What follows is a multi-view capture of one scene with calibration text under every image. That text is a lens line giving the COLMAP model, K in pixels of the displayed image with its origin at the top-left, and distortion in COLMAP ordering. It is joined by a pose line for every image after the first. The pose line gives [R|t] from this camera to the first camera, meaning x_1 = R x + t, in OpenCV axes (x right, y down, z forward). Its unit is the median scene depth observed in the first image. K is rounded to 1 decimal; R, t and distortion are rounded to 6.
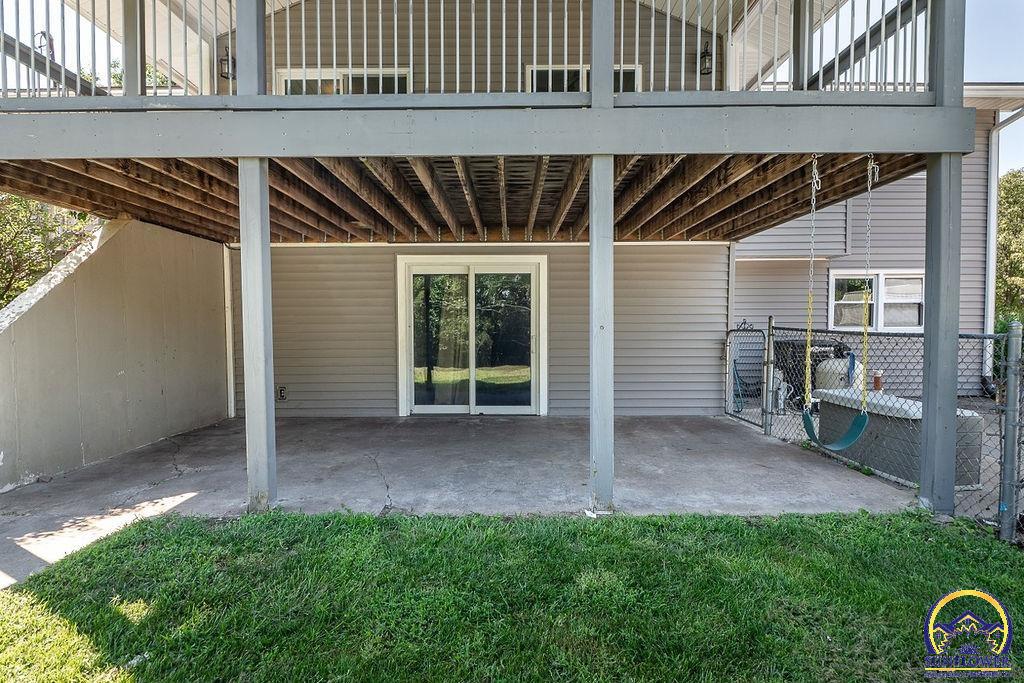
lens RADIAL K [[540.6, 0, 512.0], [0, 540.6, 341.5], [0, 0, 1]] dist [-0.016691, 0.000145]
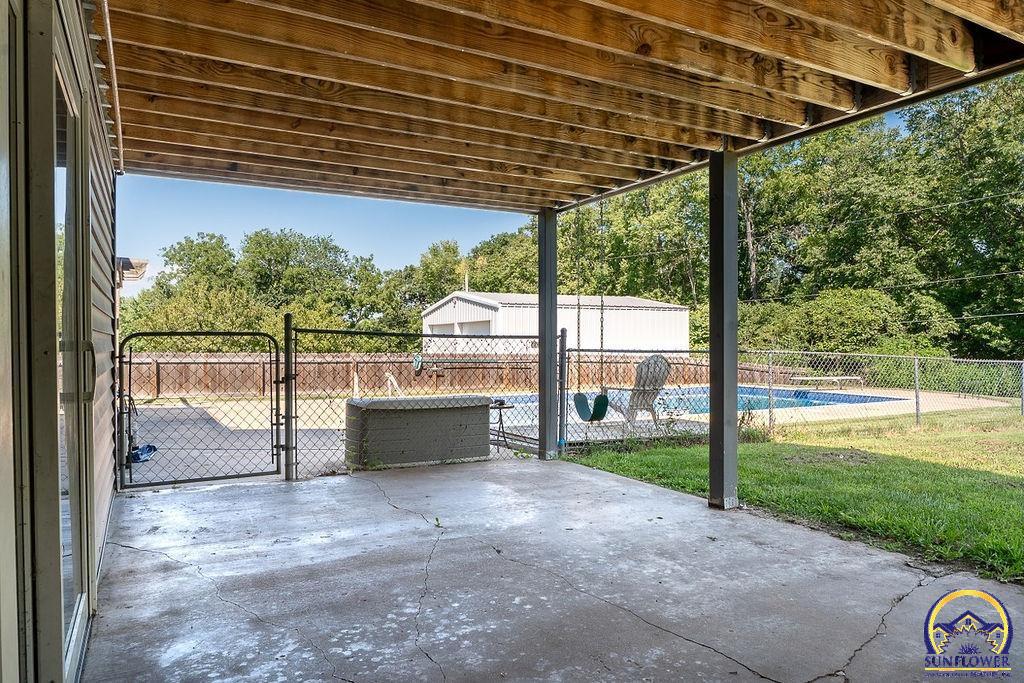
lens RADIAL K [[683.8, 0, 512.0], [0, 683.8, 341.5], [0, 0, 1]] dist [-0.003122, -0.005753]
pose [[-0.479269, 0.004782, 0.877655, -0.693038], [0.032456, 0.999398, 0.012278, -0.022738], [-0.877068, 0.034369, -0.479135, 1.760490]]
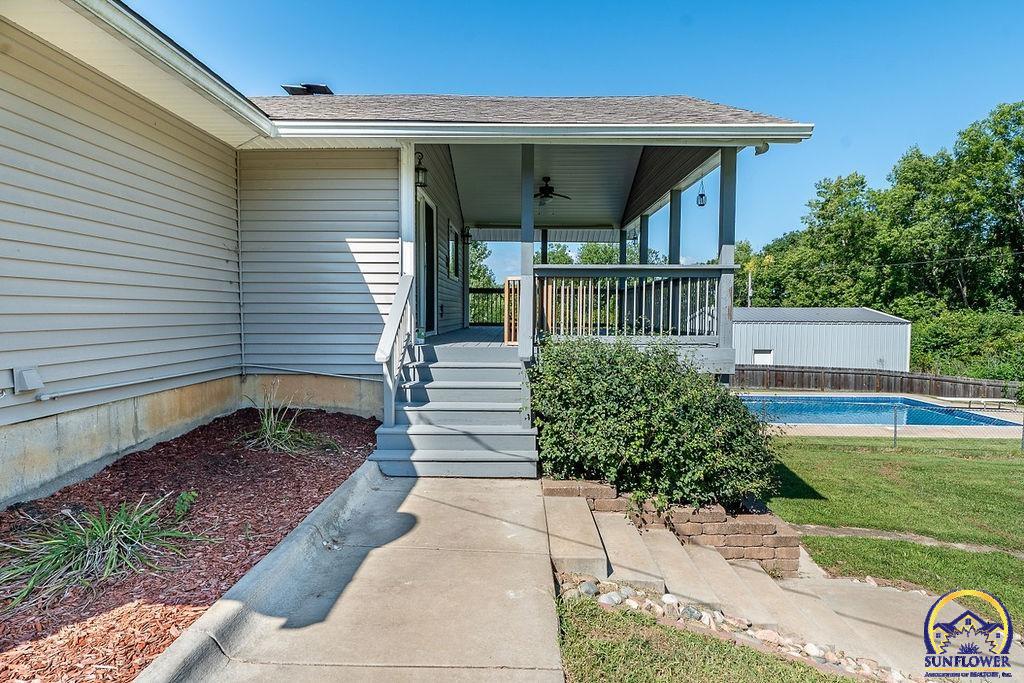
lens RADIAL K [[588.7, 0, 509.2], [0, 588.7, 345.1], [0, 0, 1]] dist [-0.001982, -0.002217]
pose [[0.015615, -0.053625, 0.998439, -0.849189], [0.028190, 0.998187, 0.053171, -0.060193], [-0.999481, 0.027316, 0.017099, 1.735933]]
